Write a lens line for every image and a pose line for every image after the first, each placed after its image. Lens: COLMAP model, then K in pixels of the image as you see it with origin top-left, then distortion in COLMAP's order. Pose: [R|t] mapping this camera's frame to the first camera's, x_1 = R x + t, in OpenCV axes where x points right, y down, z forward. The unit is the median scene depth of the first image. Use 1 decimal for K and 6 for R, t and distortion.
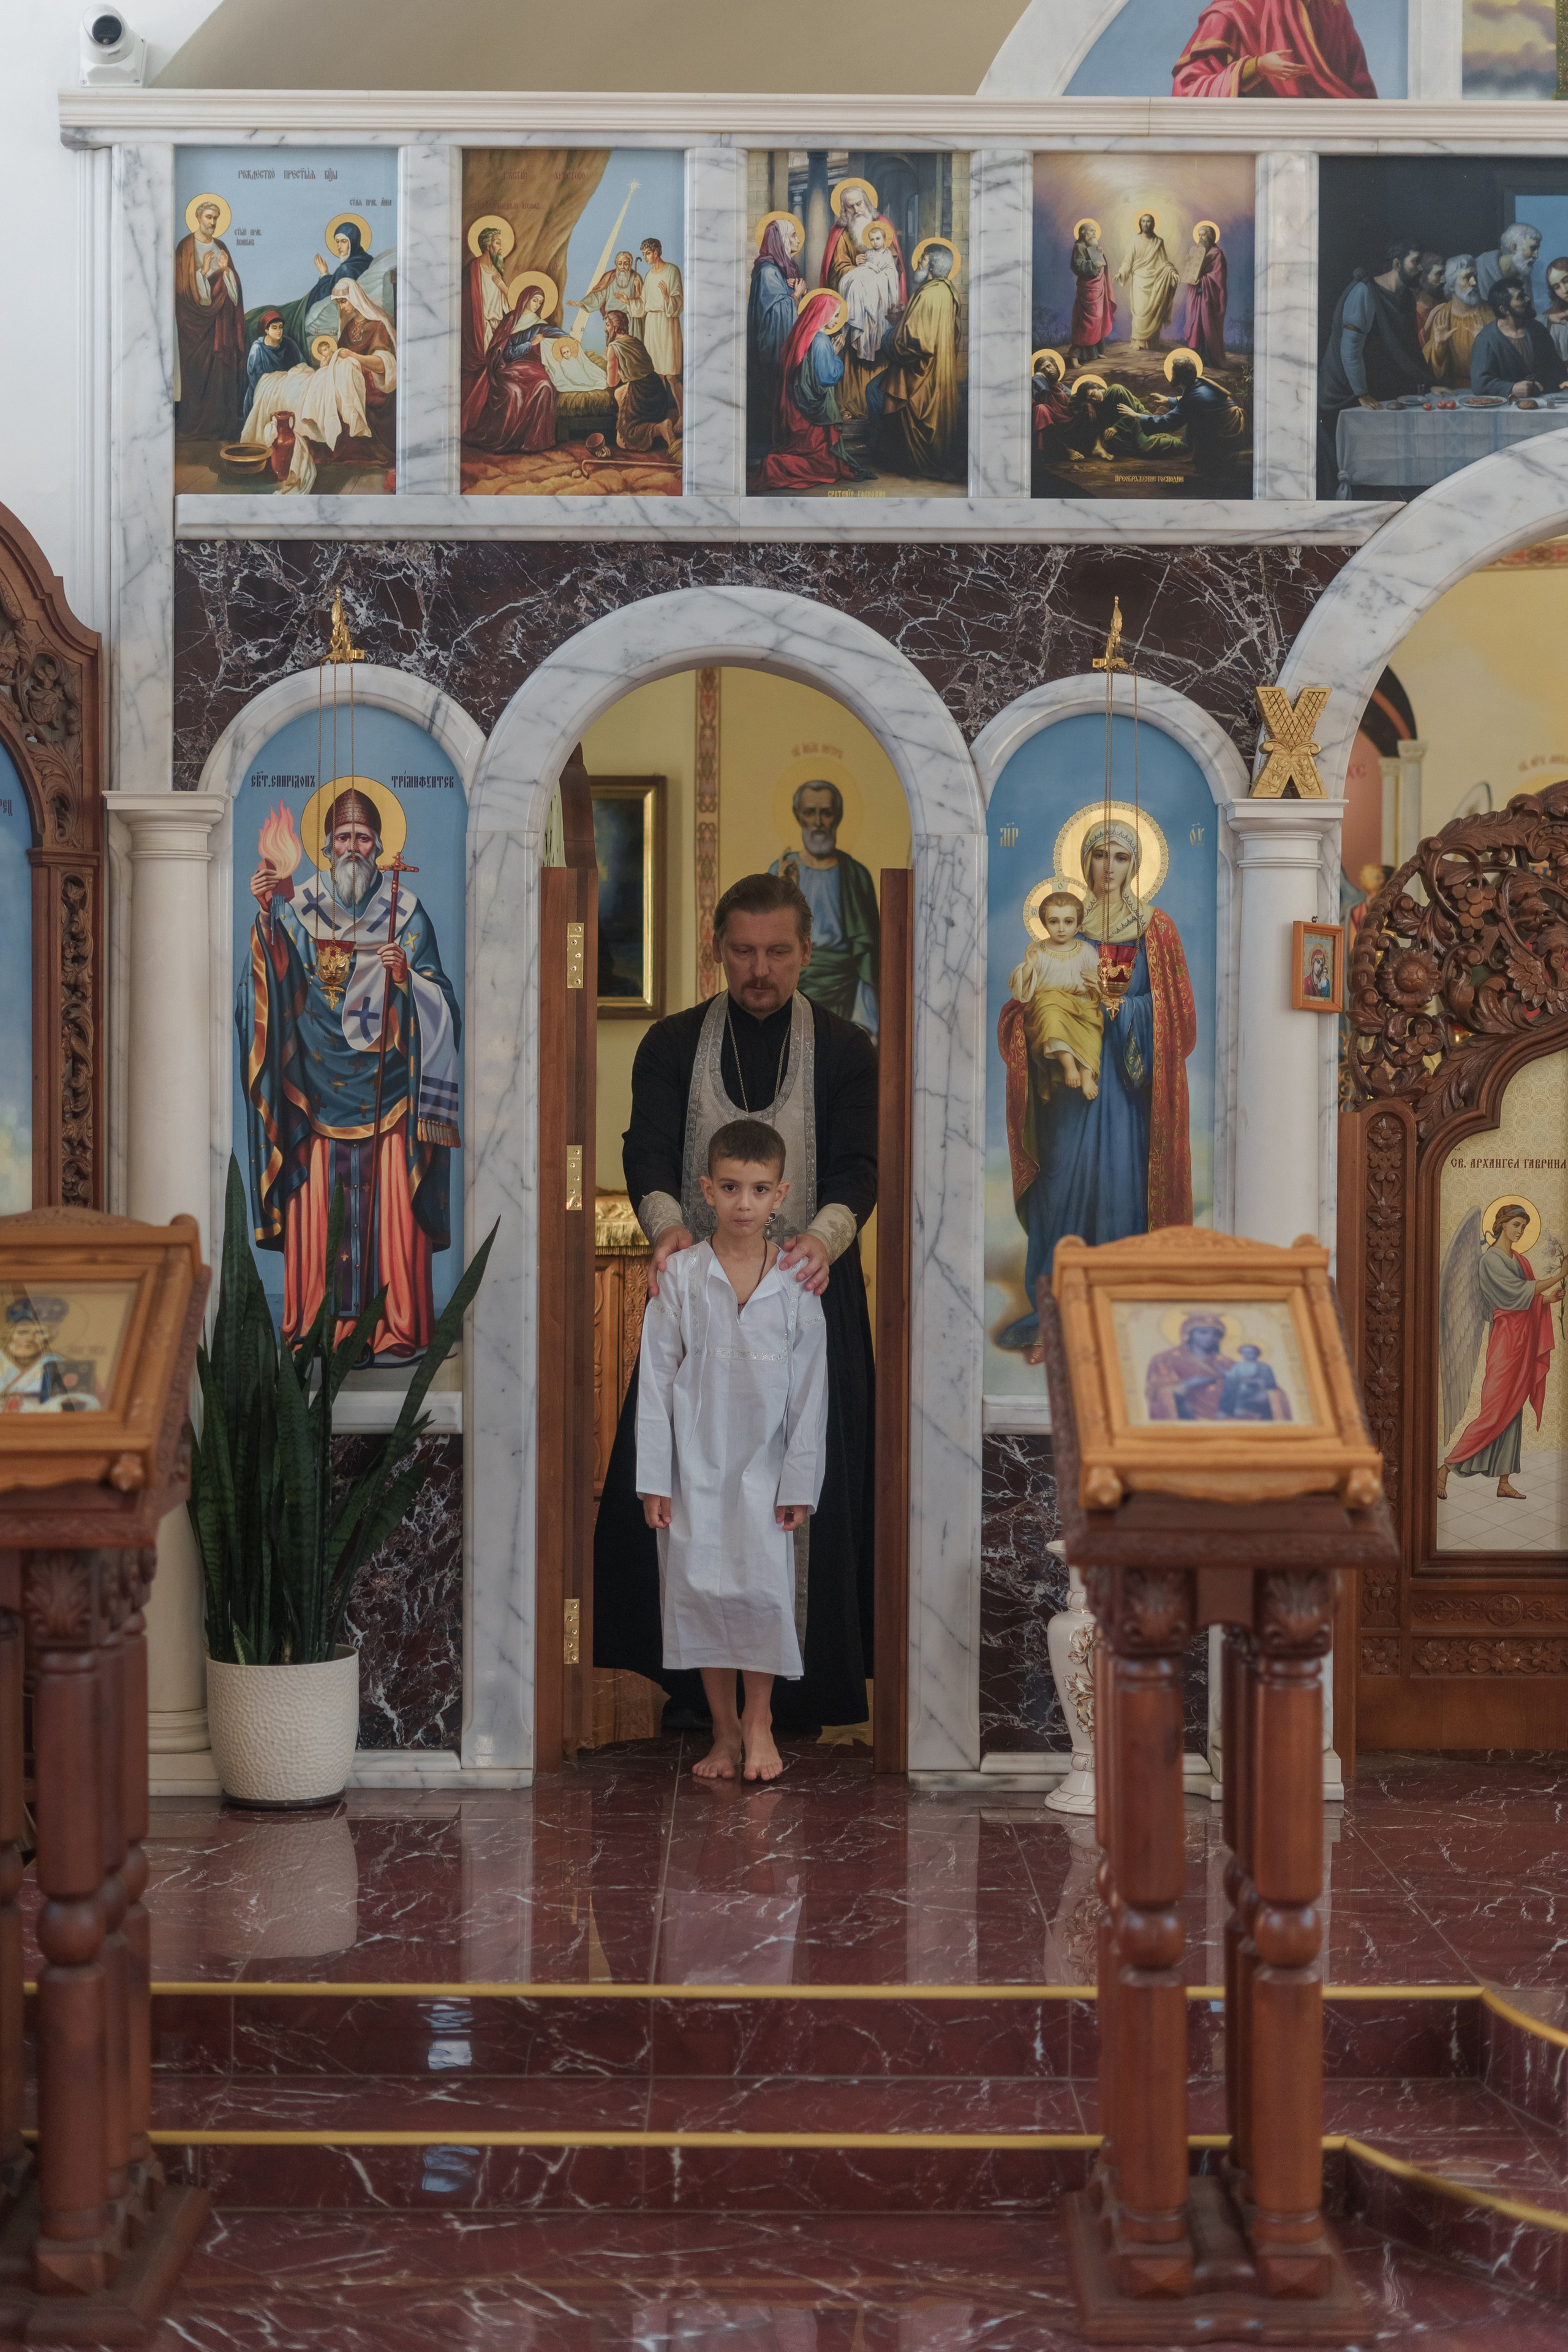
lens RADIAL K [[3425.9, 0, 782.6], [0, 3425.9, 1170.2], [0, 0, 1]] dist [-0.044602, 0.000000]
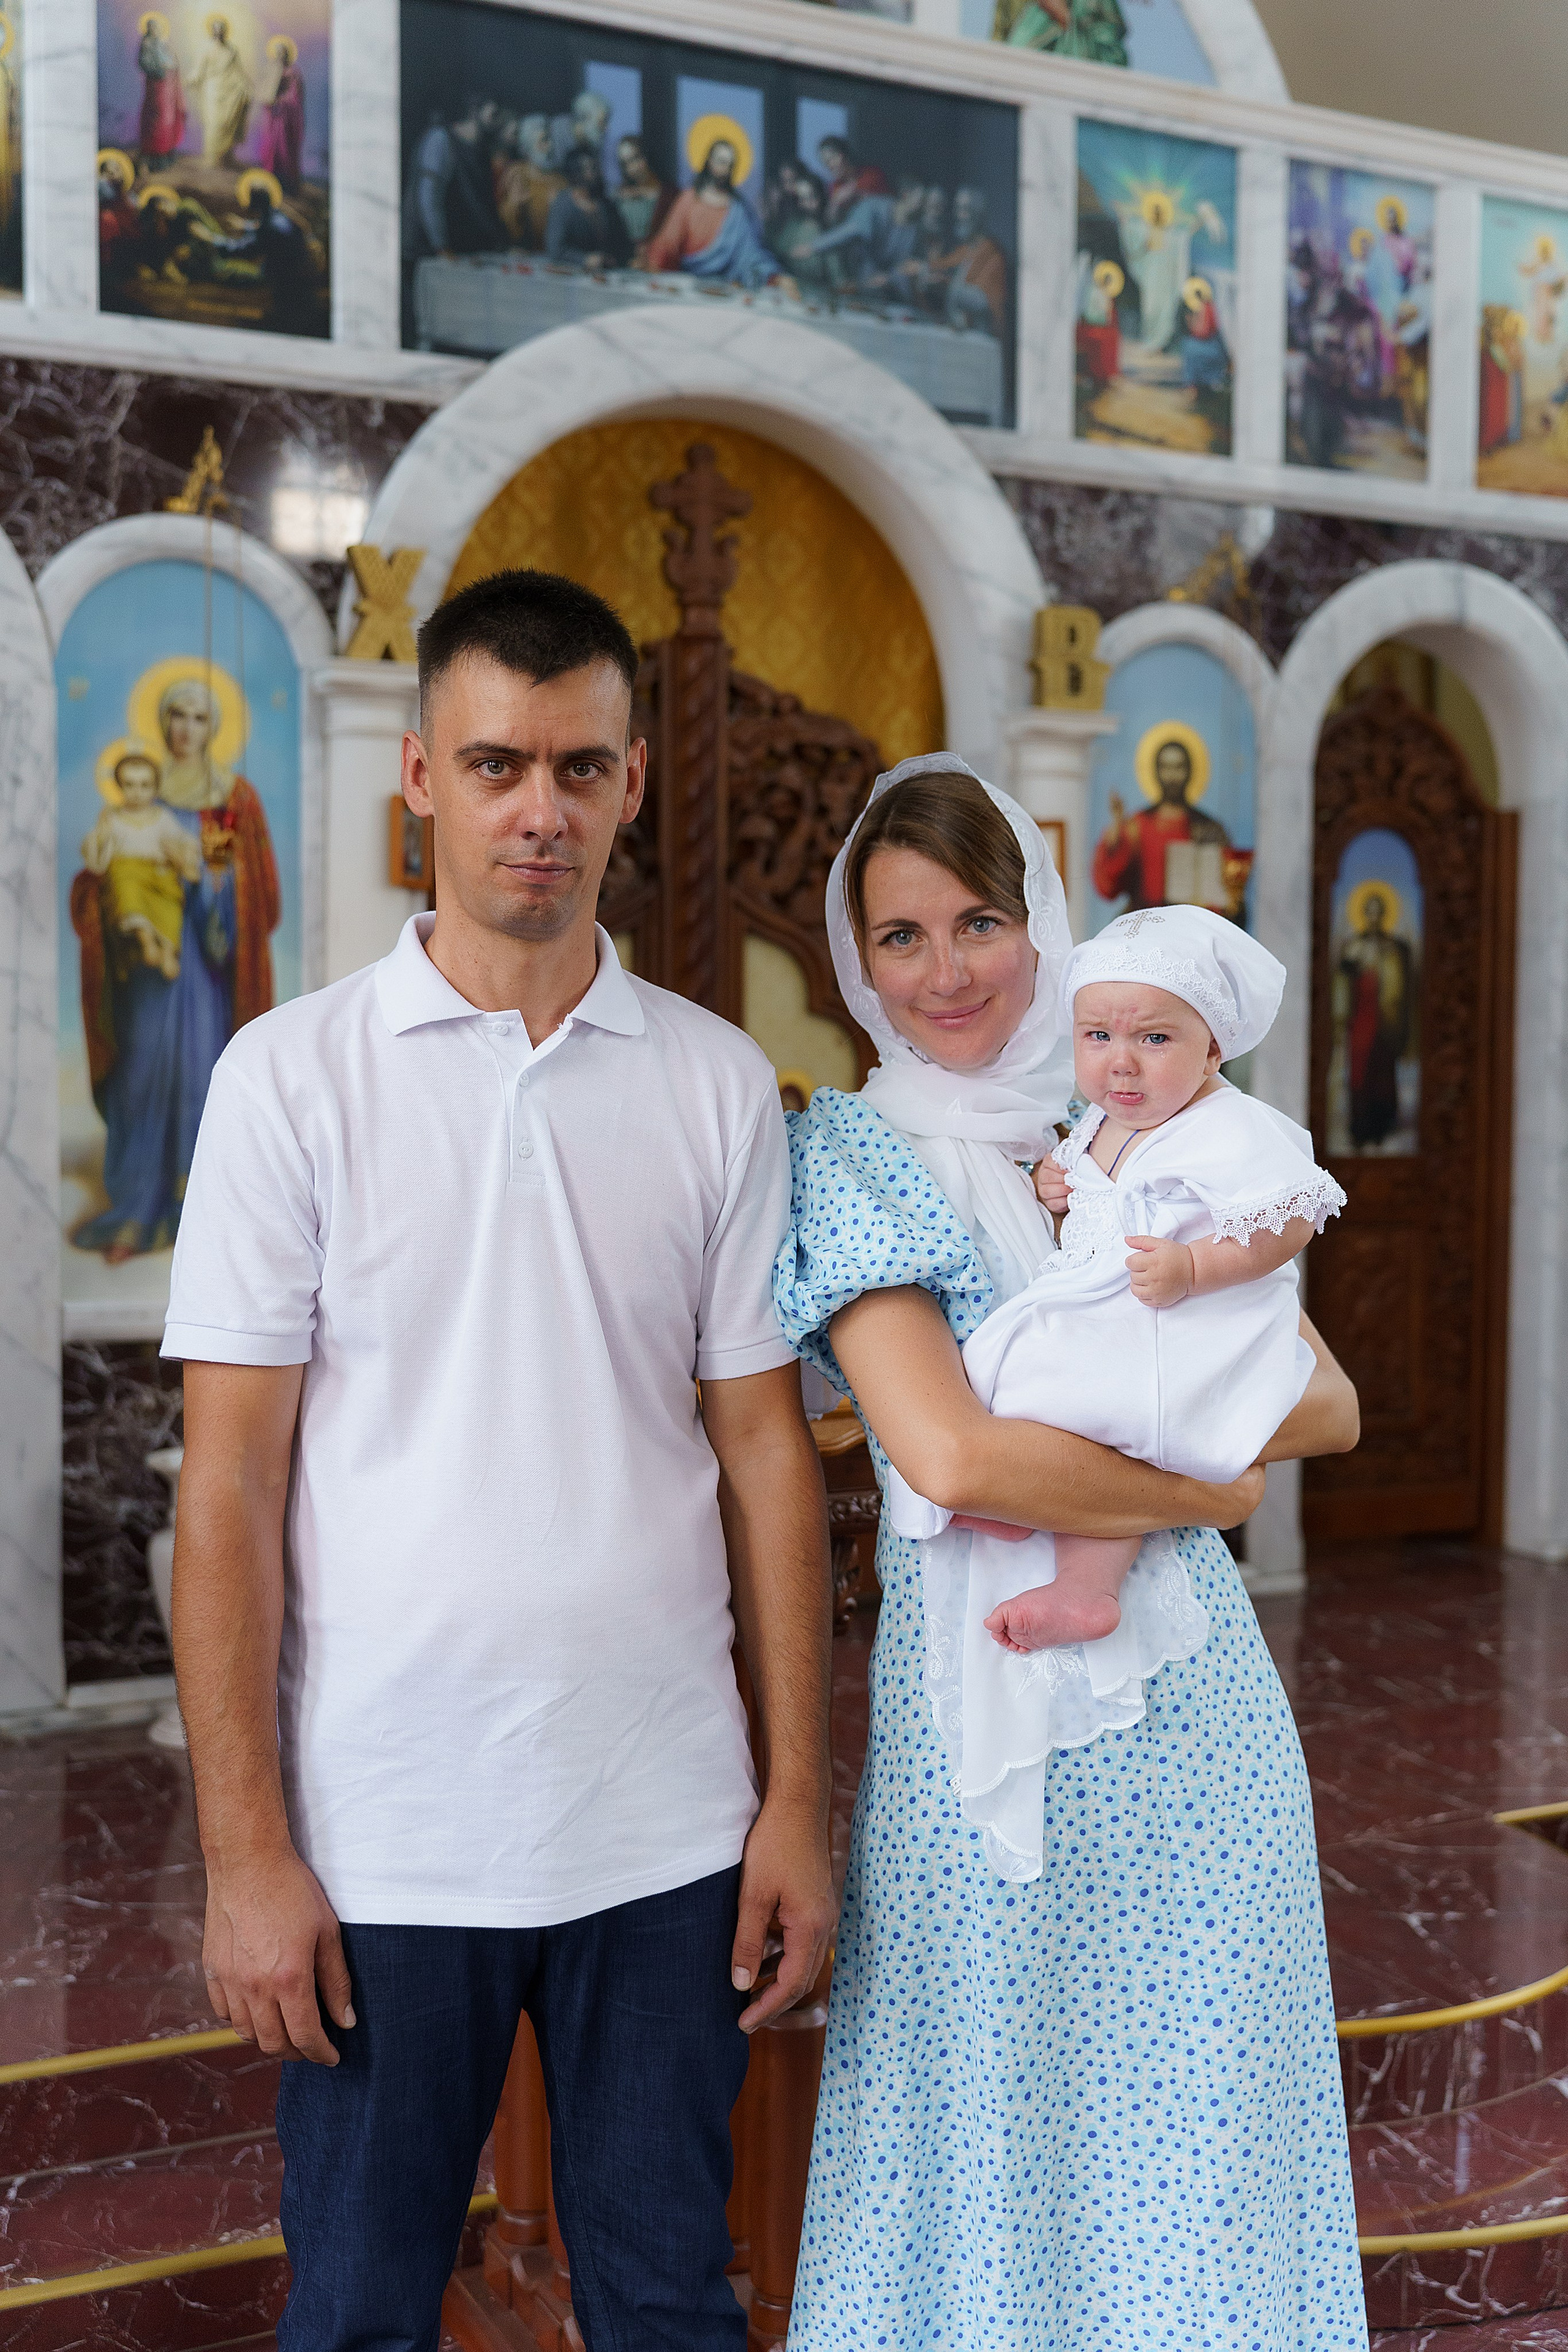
lens RADIAL K [[2686.8, 0, 804.3], [0, 2686.8, 1196.7], [0, 0, 1]] dist [-0.020285, 0.000000]
pose [[0.890910, -0.026198, 0.453424, -0.088715], [0.004215, 0.998769, 0.049424, 0.003163], [-0.454161, -0.042121, 0.889923, 0.271068]]
